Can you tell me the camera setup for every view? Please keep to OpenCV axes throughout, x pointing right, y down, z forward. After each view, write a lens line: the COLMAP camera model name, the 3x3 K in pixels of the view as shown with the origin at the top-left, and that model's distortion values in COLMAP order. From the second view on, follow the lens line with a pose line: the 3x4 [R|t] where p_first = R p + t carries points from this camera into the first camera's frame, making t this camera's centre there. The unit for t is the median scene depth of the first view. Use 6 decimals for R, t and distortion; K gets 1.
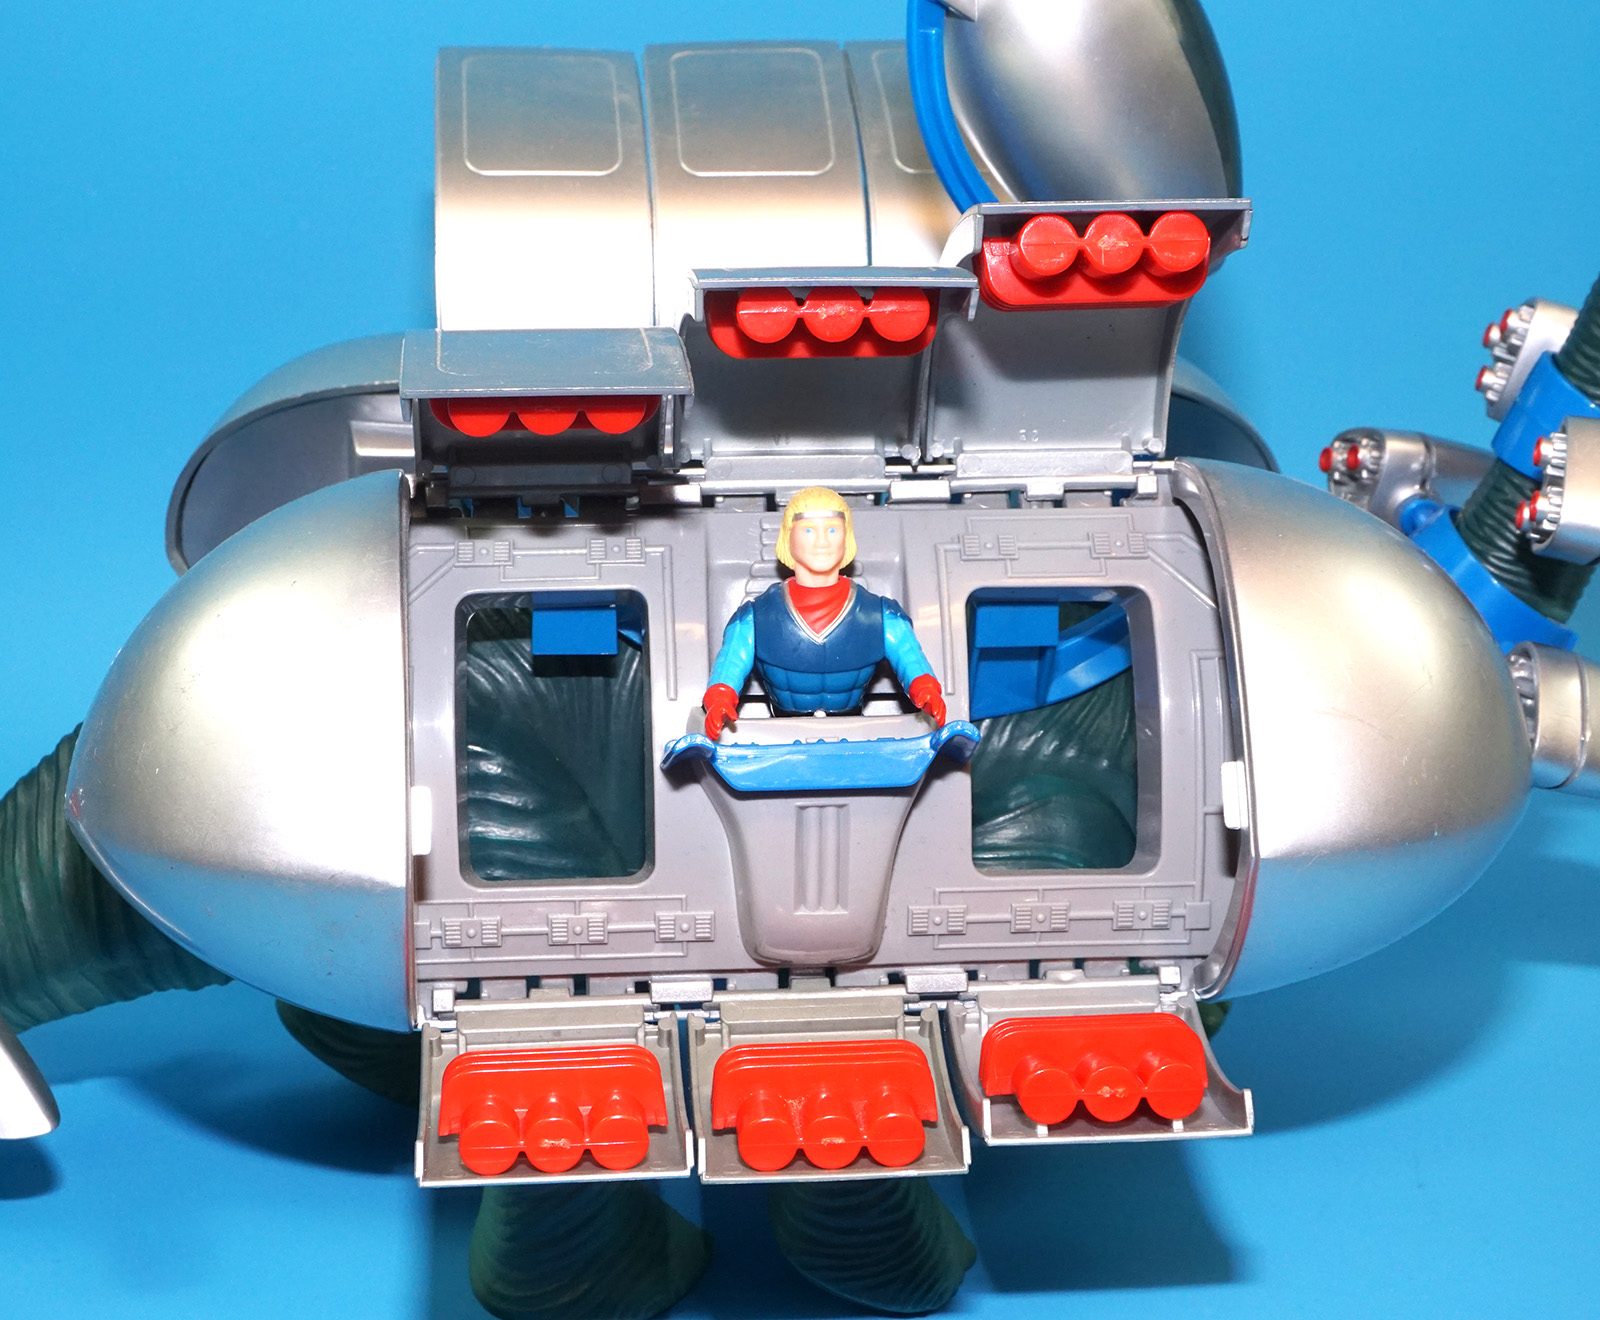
lens RADIAL K [[2808.5, 0, 777.9], [0, 2808.5, 638.1], [0, 0, 1]] dist [0.089861, 0.000000]
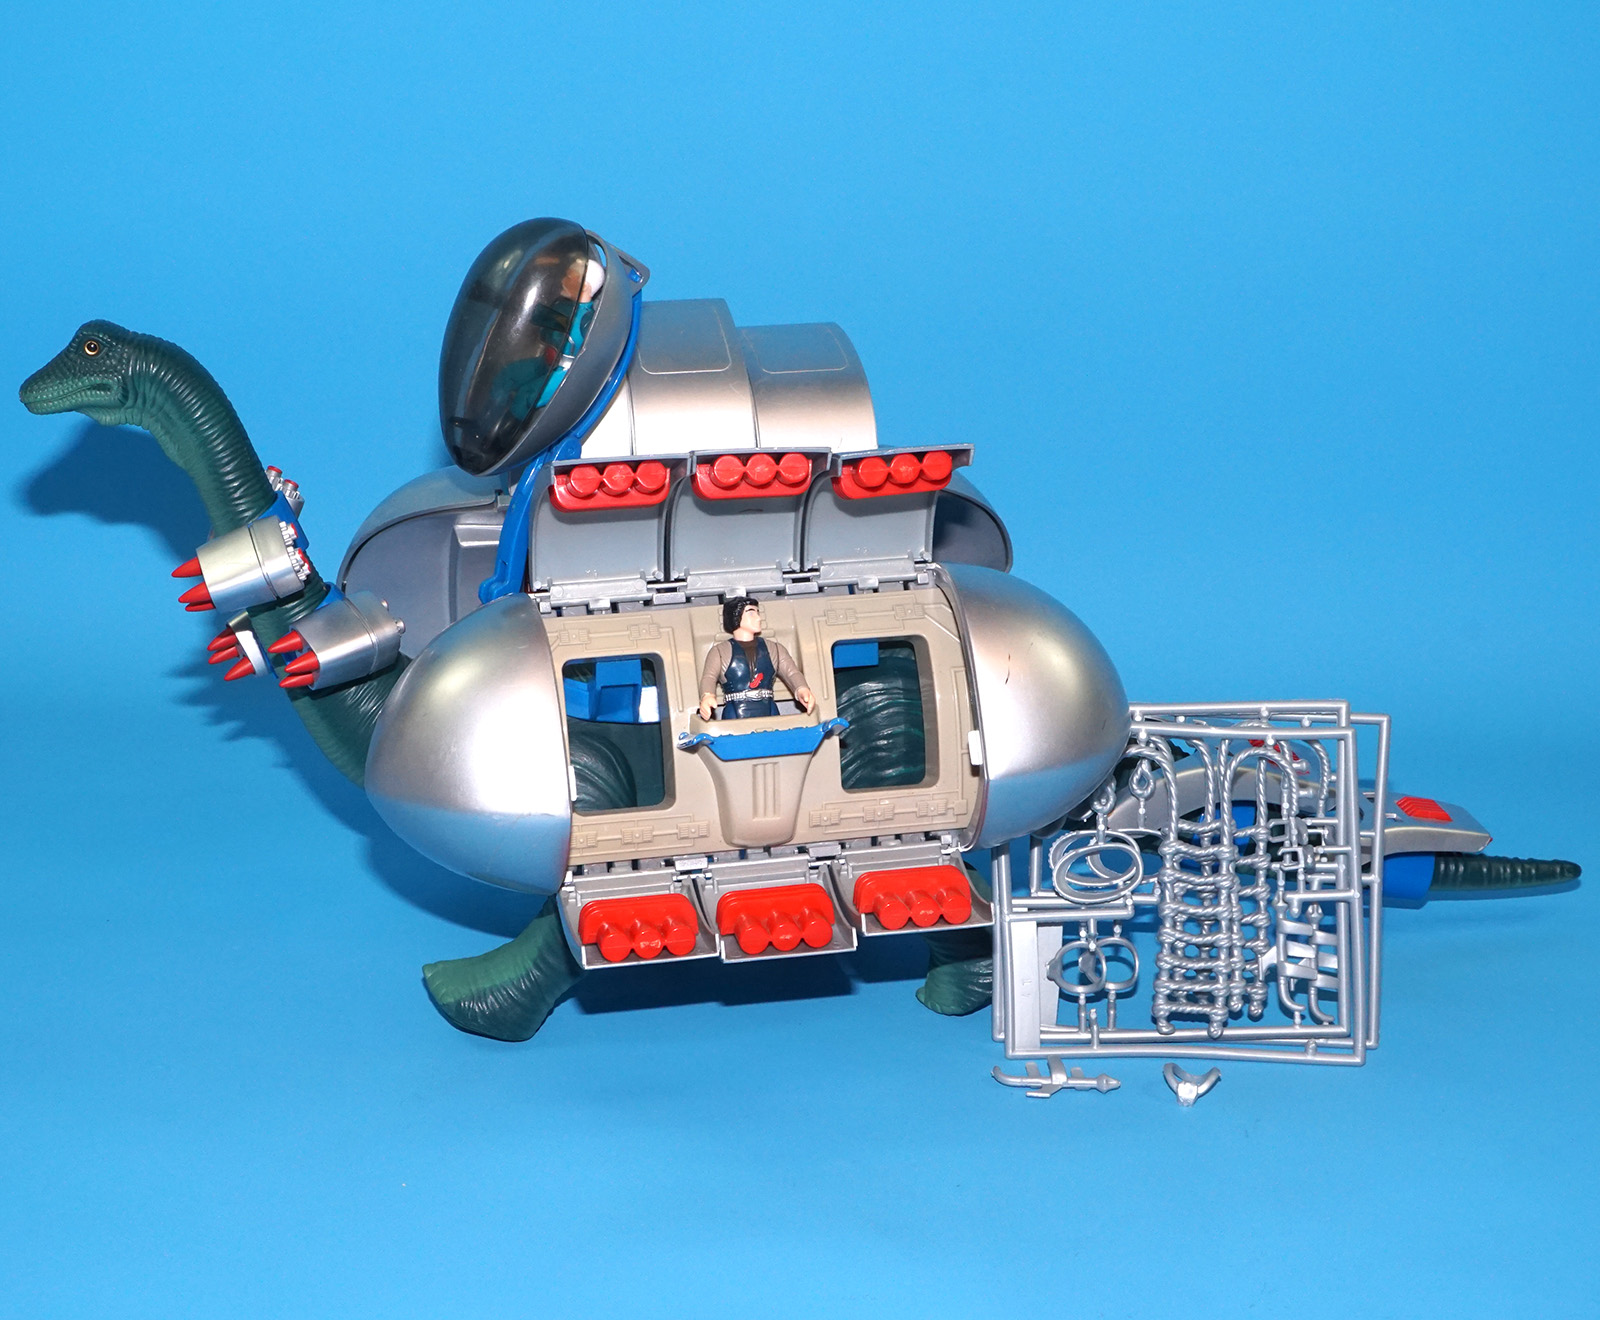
lens RADIAL K [[2683.7, 0, 762.3], [0, 2683.7, 665.7], [0, 0, 1]] dist [0.037650, 0.000000]
pose [[0.994611, -0.054296, 0.088322, -0.136877], [0.050377, 0.997670, 0.046009, -0.085722], [-0.090615, -0.041312, 0.995029, -0.772863]]
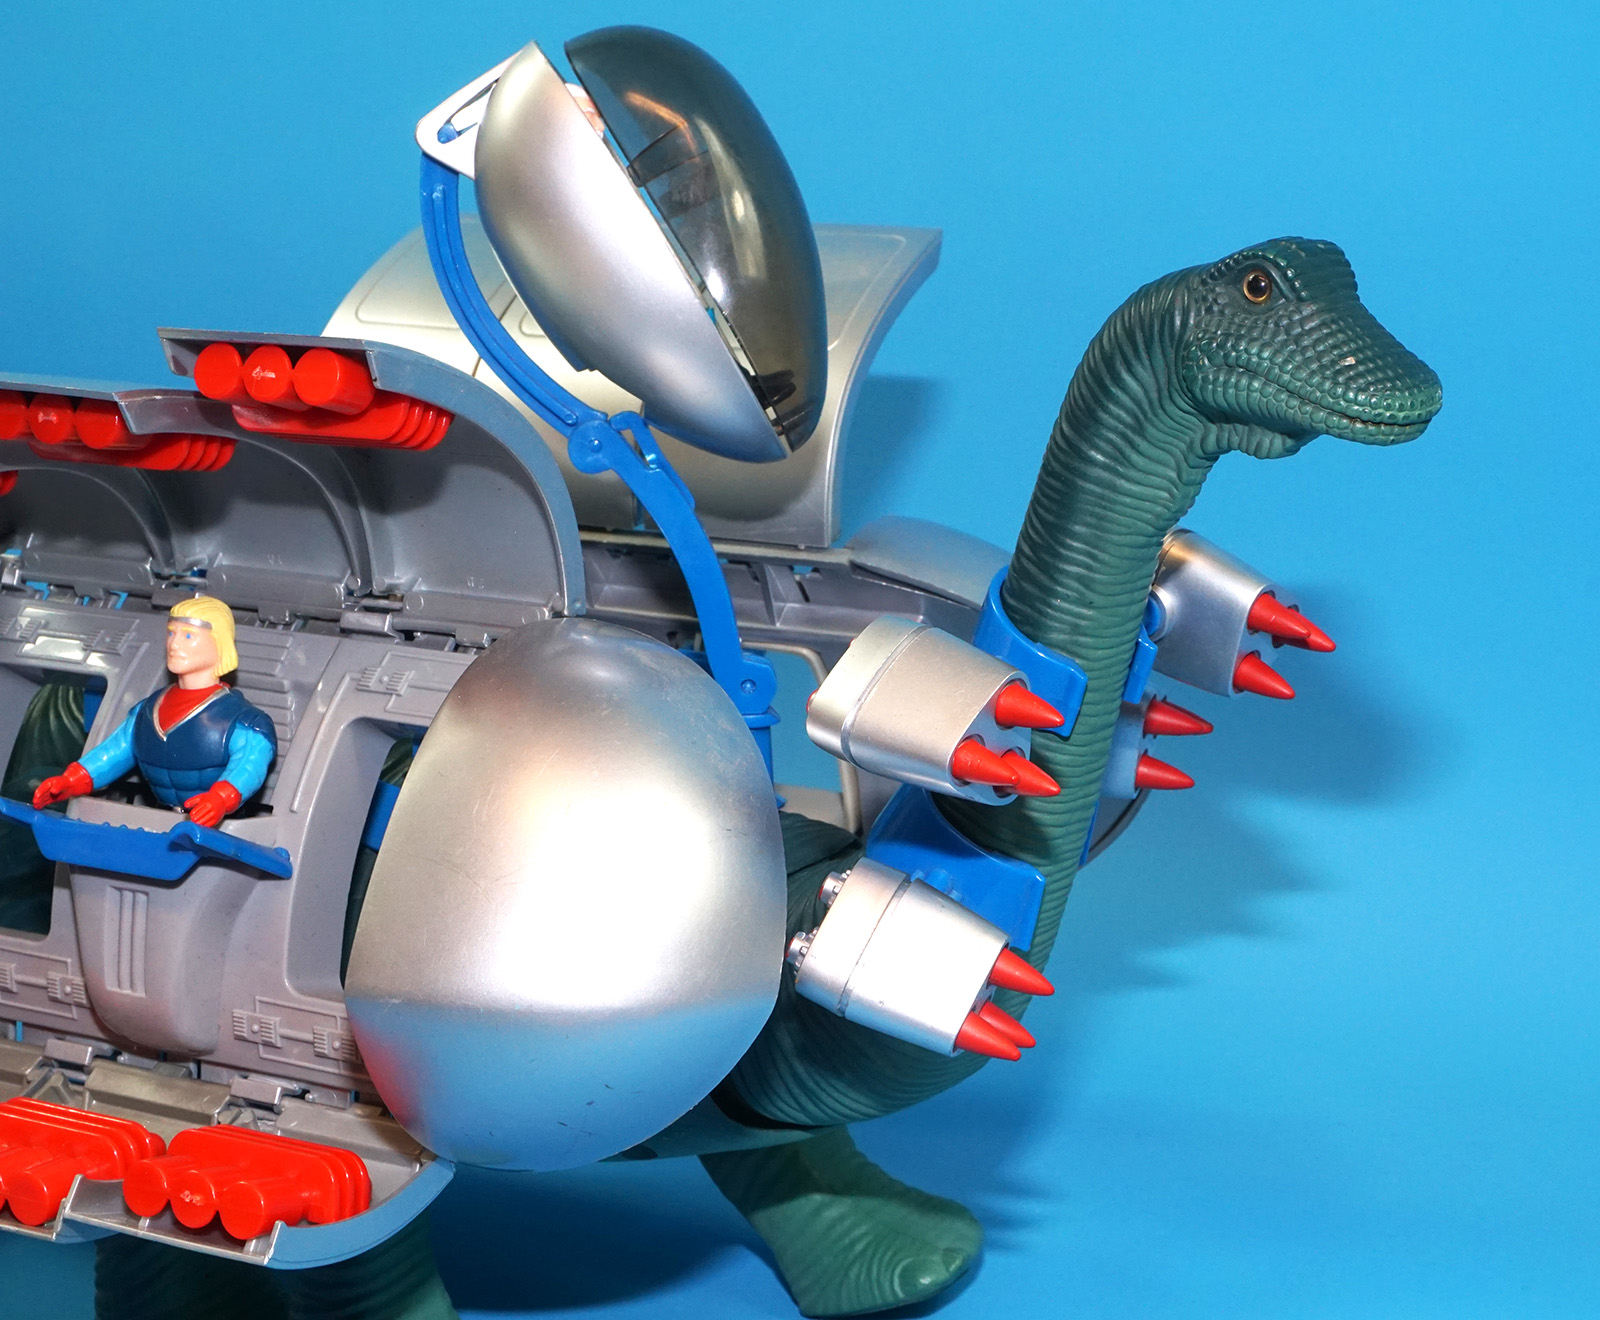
lens RADIAL K [[2946.2, 0, 842.0], [0, 2946.2, 619.9], [0, 0, 1]] dist [0.097535, 0.000000]
pose [[0.833541, 0.107026, -0.541991, 0.805136], [-0.163608, 0.984869, -0.057137, -0.020035], [0.527676, 0.136300, 0.838439, 0.181063]]
